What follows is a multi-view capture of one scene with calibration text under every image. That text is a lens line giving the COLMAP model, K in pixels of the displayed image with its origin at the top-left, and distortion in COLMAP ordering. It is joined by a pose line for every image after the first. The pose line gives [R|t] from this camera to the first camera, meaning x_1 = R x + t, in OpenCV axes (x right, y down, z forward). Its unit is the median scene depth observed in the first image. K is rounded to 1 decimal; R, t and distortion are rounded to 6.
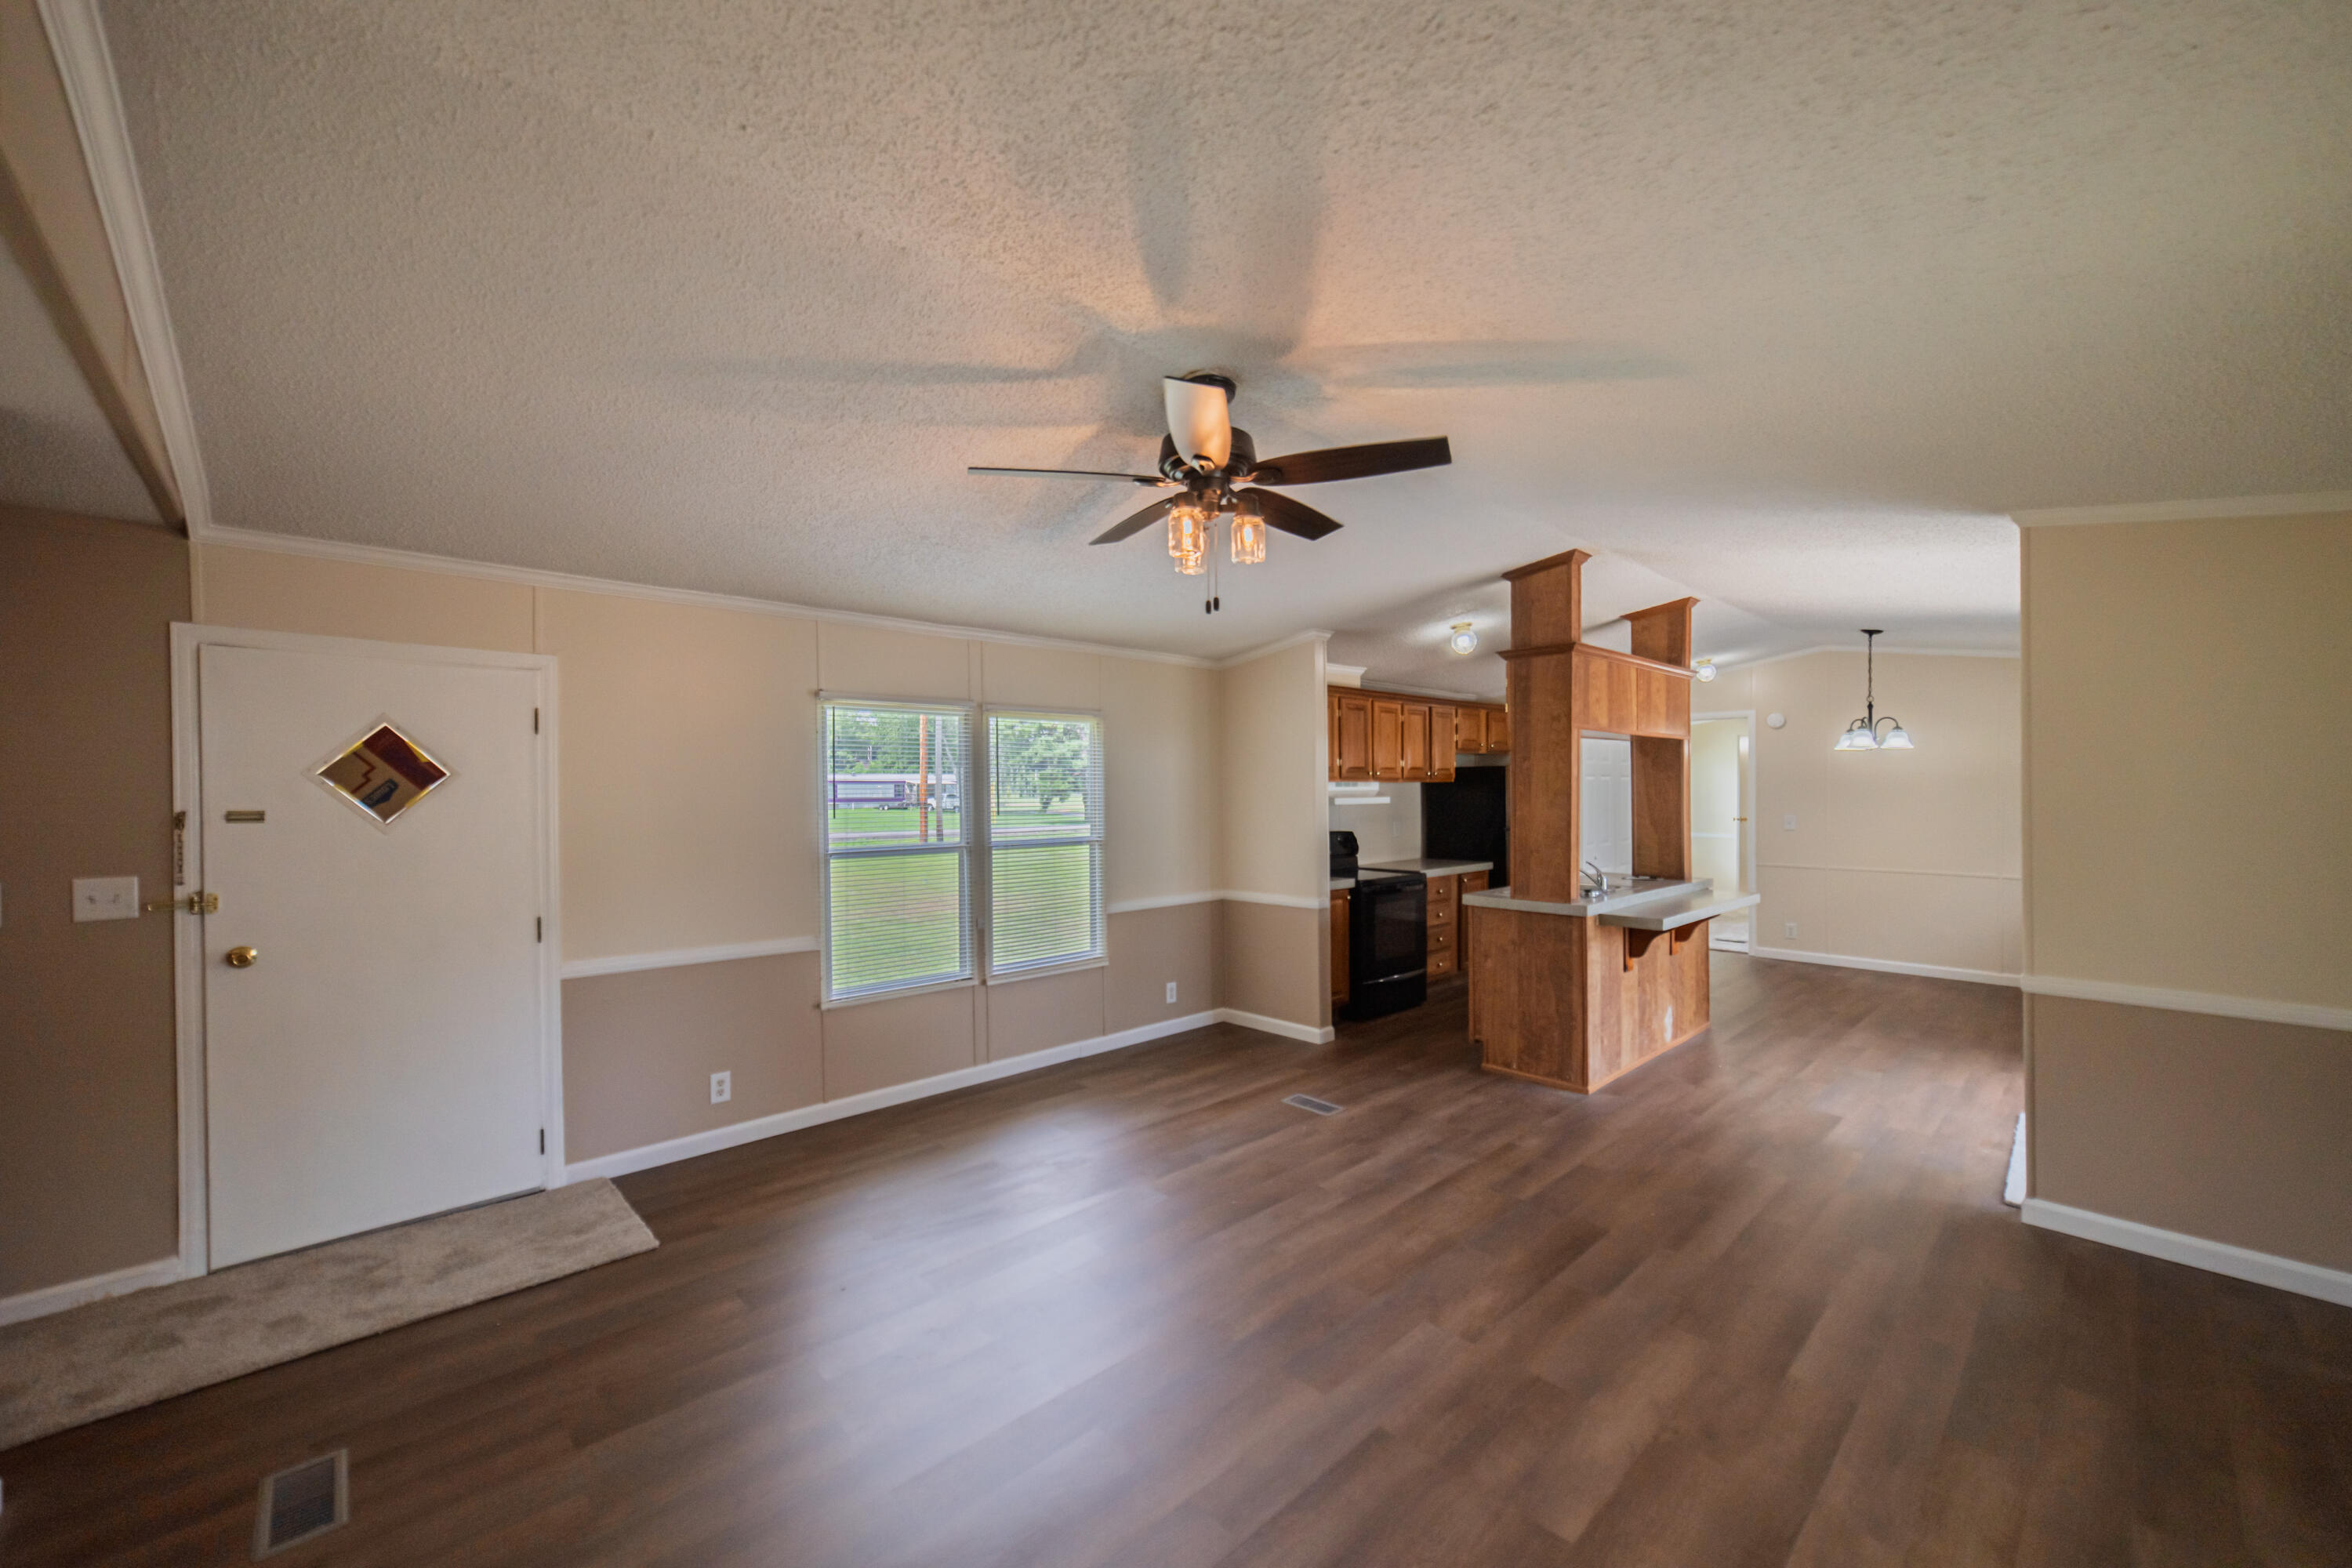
lens RADIAL K [[908.9, 0, 1172.8], [0, 908.9, 792.5], [0, 0, 1]] dist [-0.003158, 0.002073]
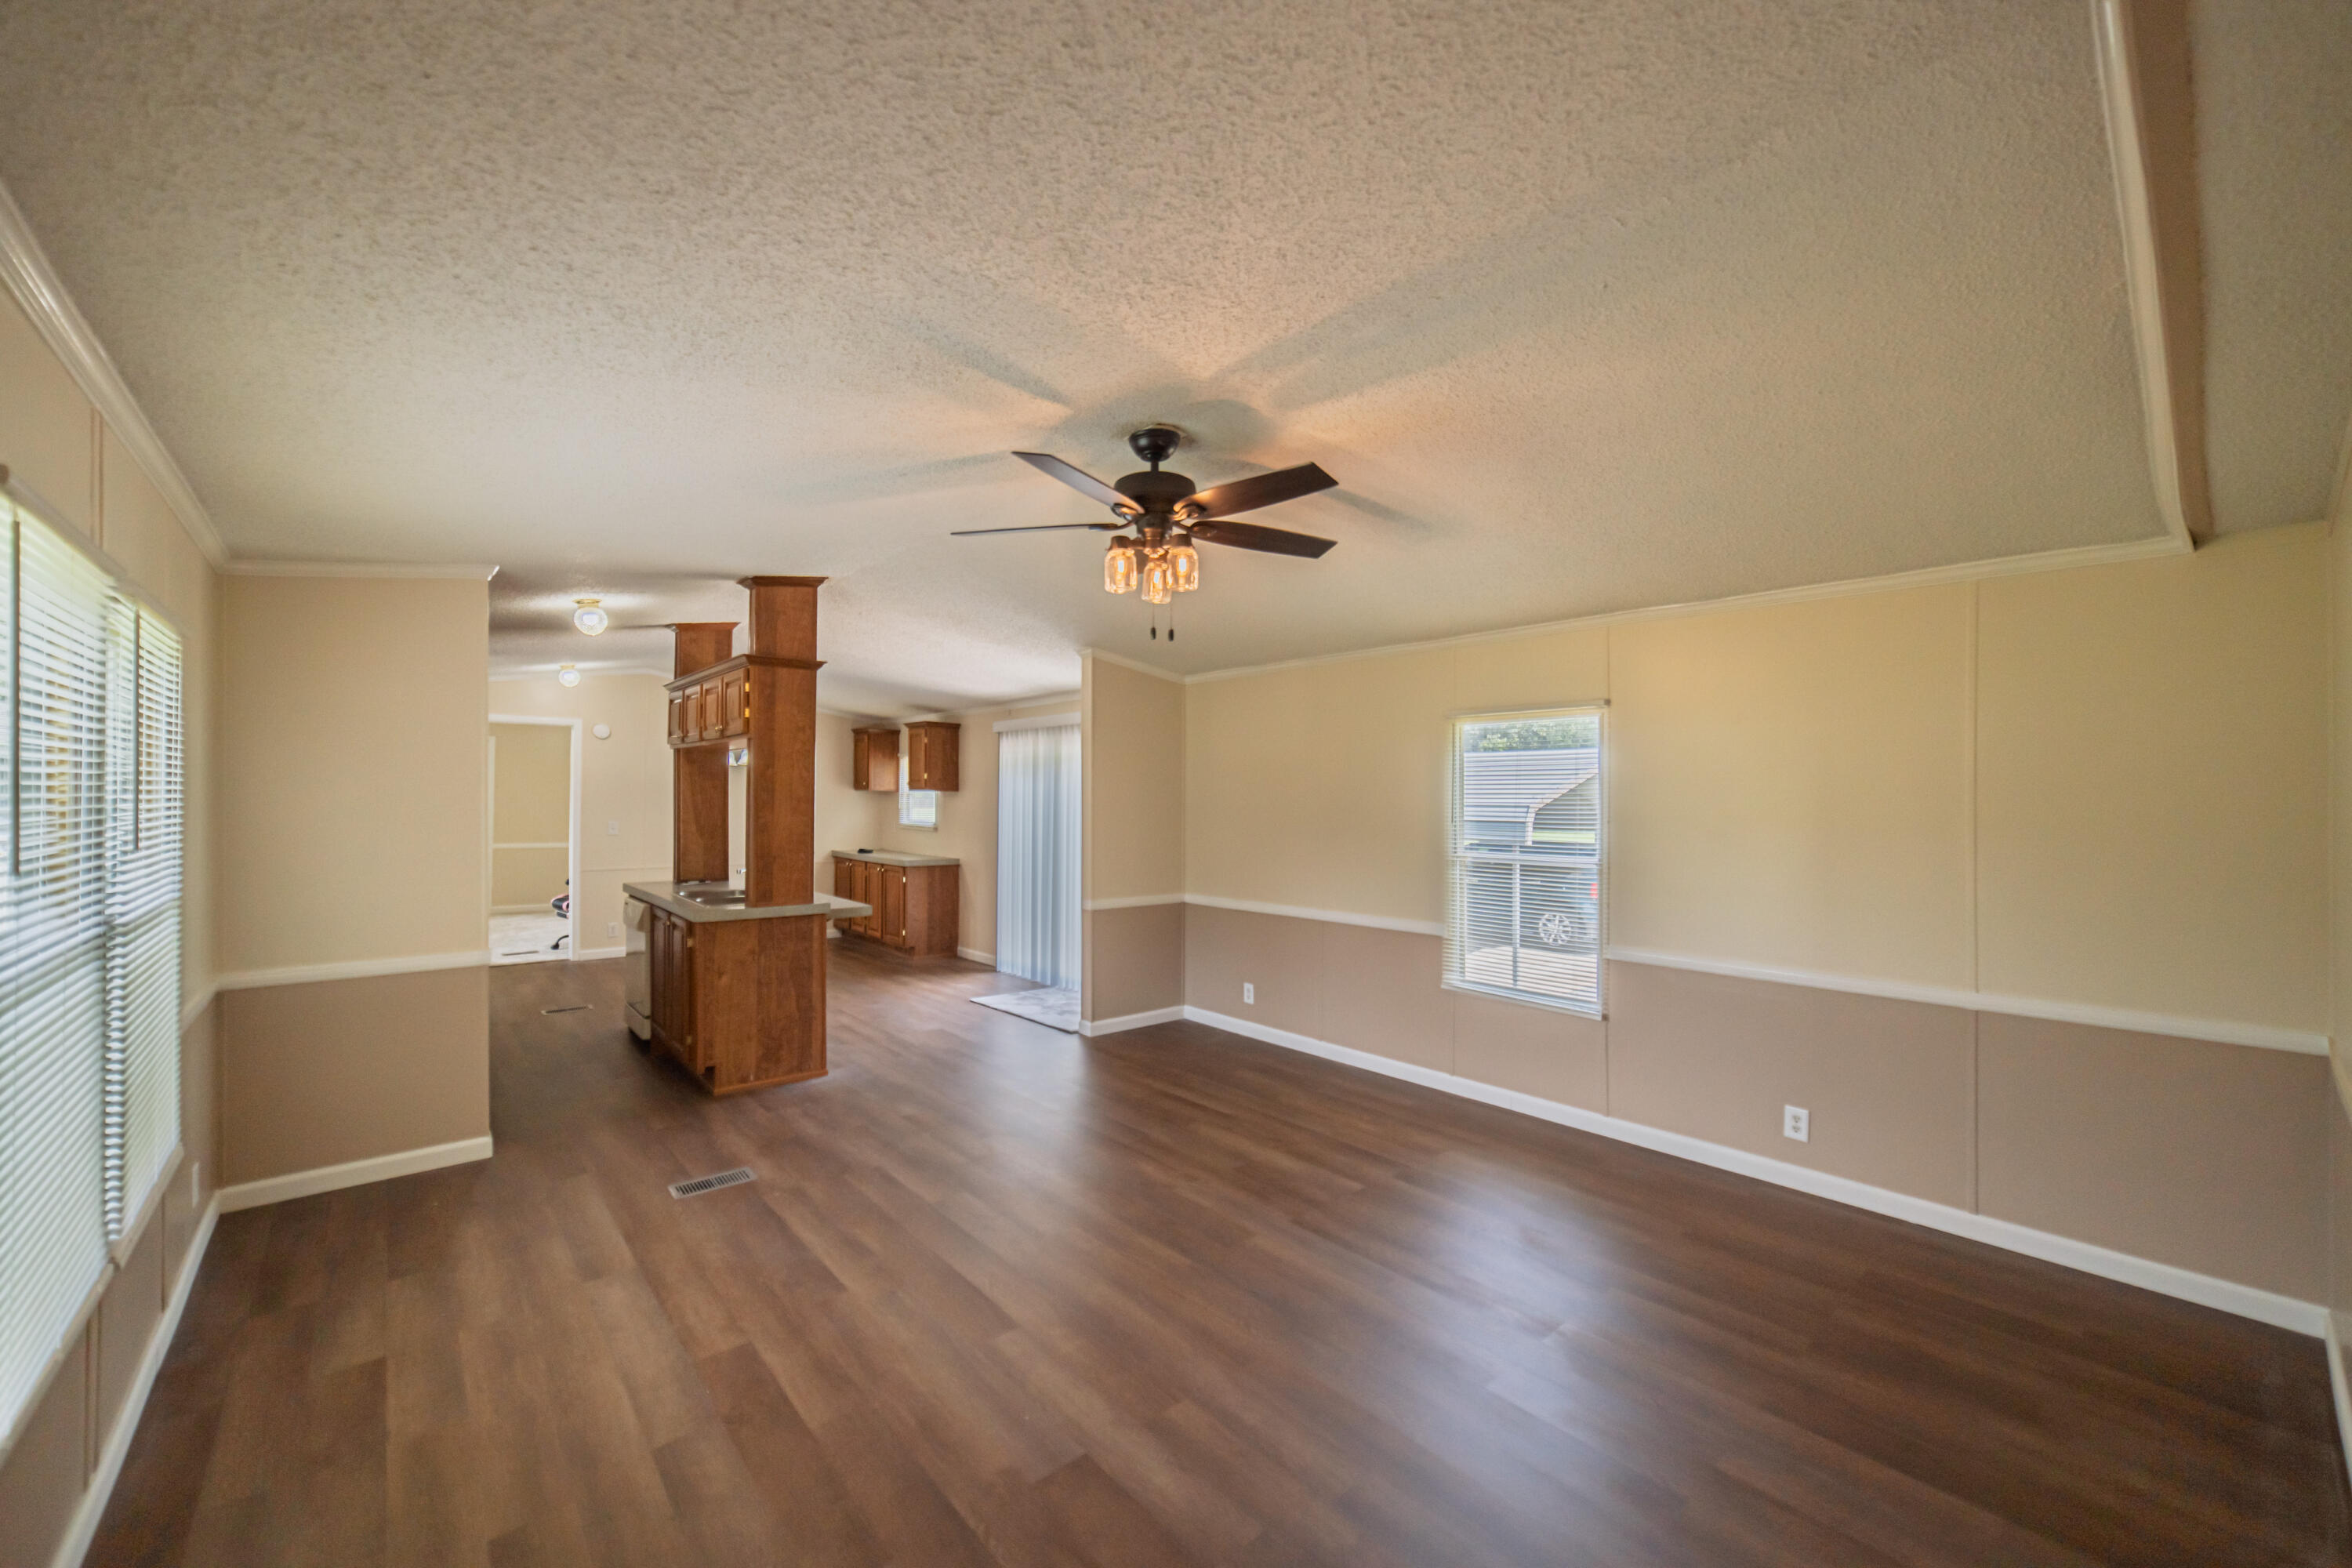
lens RADIAL K [[908.9, 0, 1154.8], [0, 908.9, 784.2], [0, 0, 1]] dist [-0.003158, 0.002073]
pose [[0.047390, 0.022295, 0.998628, -0.586675], [-0.004710, 0.999745, -0.022096, 0.003165], [-0.998865, -0.003657, 0.047483, 0.516588]]
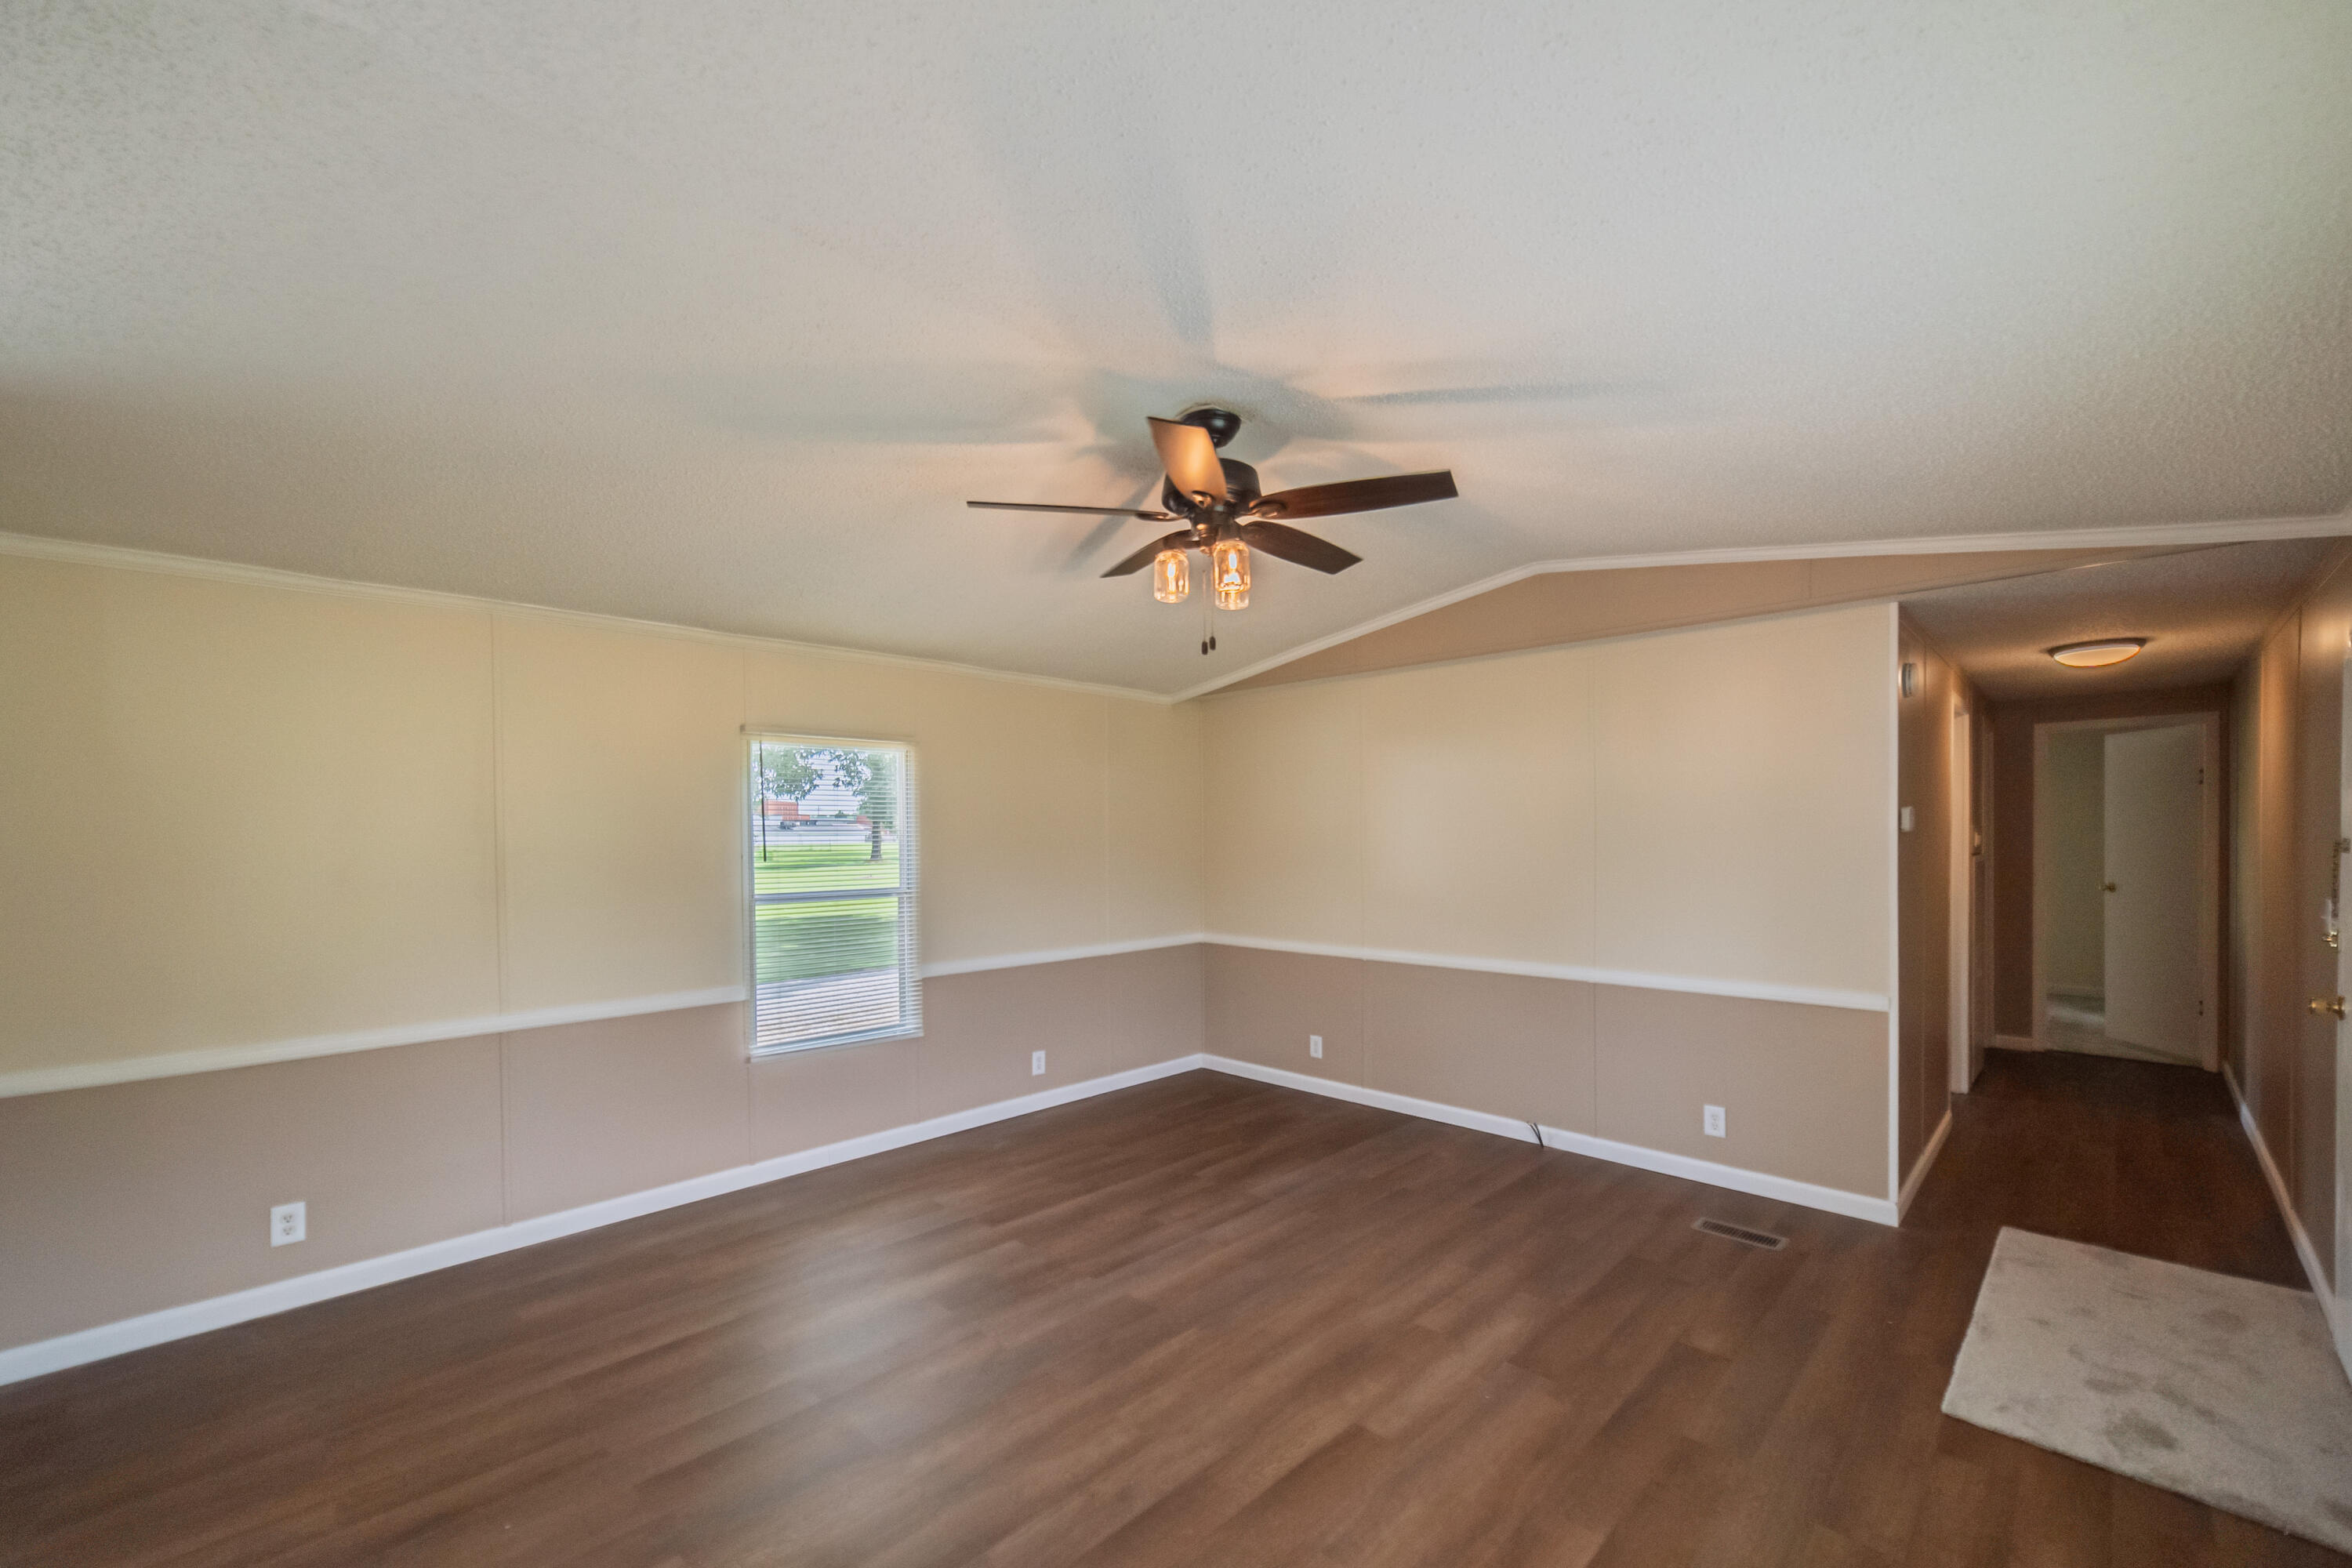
lens RADIAL K [[908.9, 0, 1234.6], [0, 908.9, 834.4], [0, 0, 1]] dist [-0.003158, 0.002073]
pose [[-0.998573, 0.018301, -0.050161, 0.036928], [0.018205, 0.999831, 0.002359, 0.003694], [0.050195, 0.001442, -0.998738, 1.091519]]
